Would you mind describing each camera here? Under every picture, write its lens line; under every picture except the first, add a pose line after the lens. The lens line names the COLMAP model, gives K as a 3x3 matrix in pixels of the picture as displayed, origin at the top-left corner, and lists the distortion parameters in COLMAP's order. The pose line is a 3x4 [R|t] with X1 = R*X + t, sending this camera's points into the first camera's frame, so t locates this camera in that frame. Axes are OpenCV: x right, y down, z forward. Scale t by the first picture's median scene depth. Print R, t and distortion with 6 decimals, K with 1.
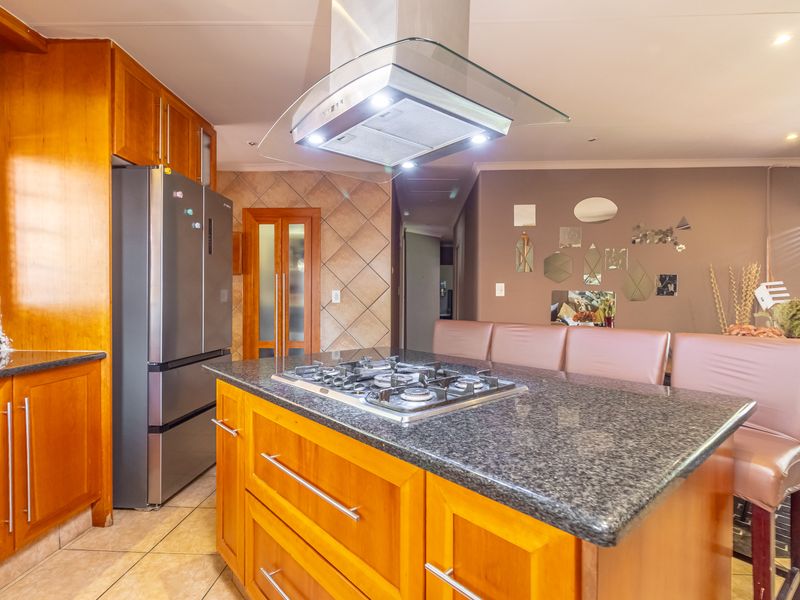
lens RADIAL K [[417.8, 0, 403.2], [0, 417.8, 299.2], [0, 0, 1]] dist [0.005932, 0.000952]
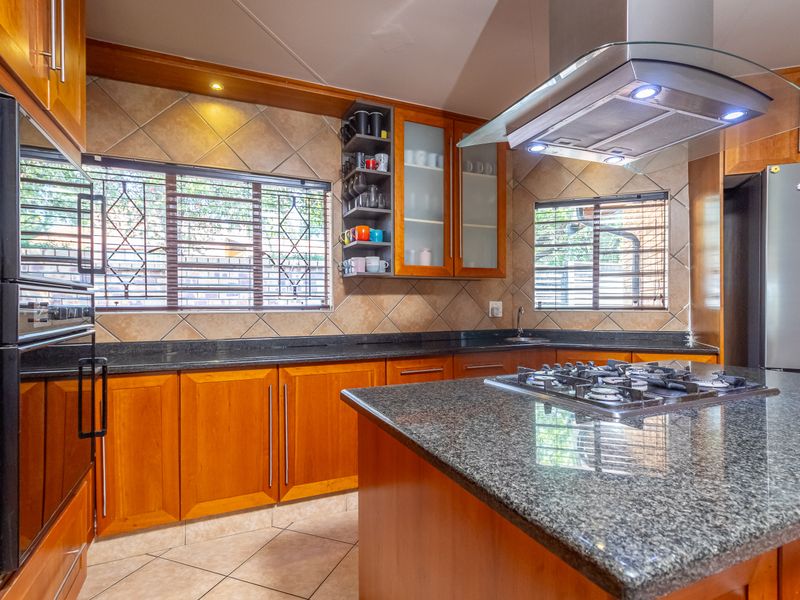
lens RADIAL K [[421.5, 0, 399.4], [0, 421.5, 306.4], [0, 0, 1]] dist [-0.000415, 0.000149]
pose [[-0.304469, 0.001205, -0.952522, 0.354723], [-0.000373, 0.999999, 0.001385, 0.004290], [0.952522, 0.000777, -0.304468, 0.267036]]
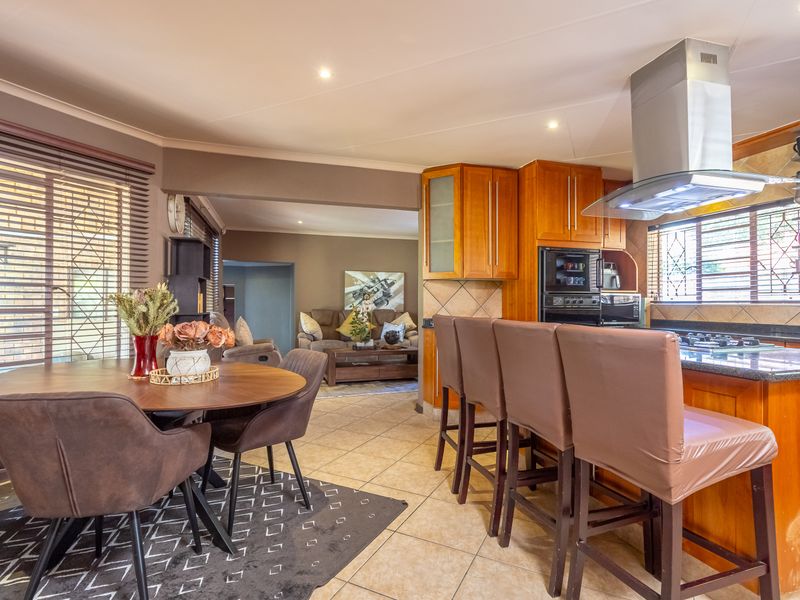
lens RADIAL K [[417.8, 0, 403.2], [0, 417.8, 299.2], [0, 0, 1]] dist [0.005932, 0.000952]
pose [[-0.916114, -0.005953, 0.400874, 0.111214], [-0.009174, 0.999939, -0.006117, 0.014161], [-0.400813, -0.009281, -0.916113, 1.000840]]
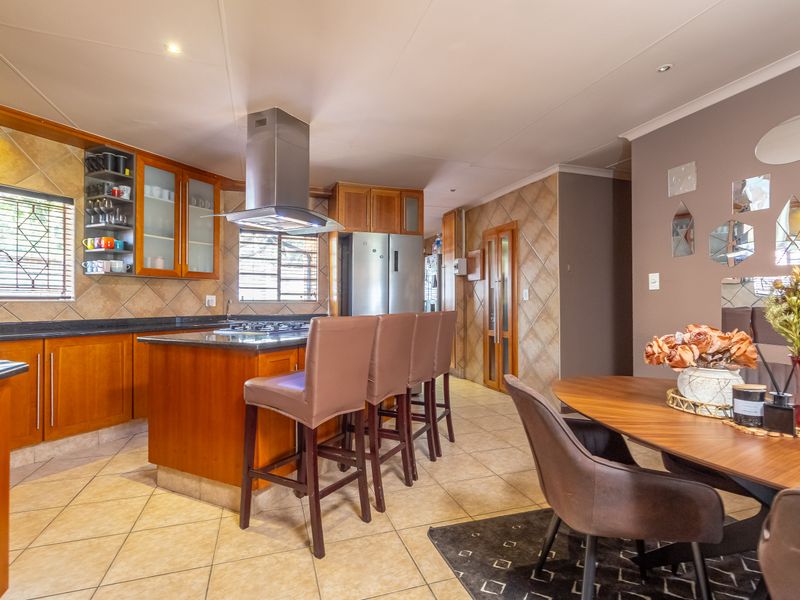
lens RADIAL K [[417.8, 0, 403.2], [0, 417.8, 299.2], [0, 0, 1]] dist [0.005932, 0.000952]
pose [[0.370896, -0.012687, -0.928588, 0.786424], [0.000110, 0.999907, -0.013618, 0.021658], [0.928675, 0.004949, 0.370863, 0.260521]]
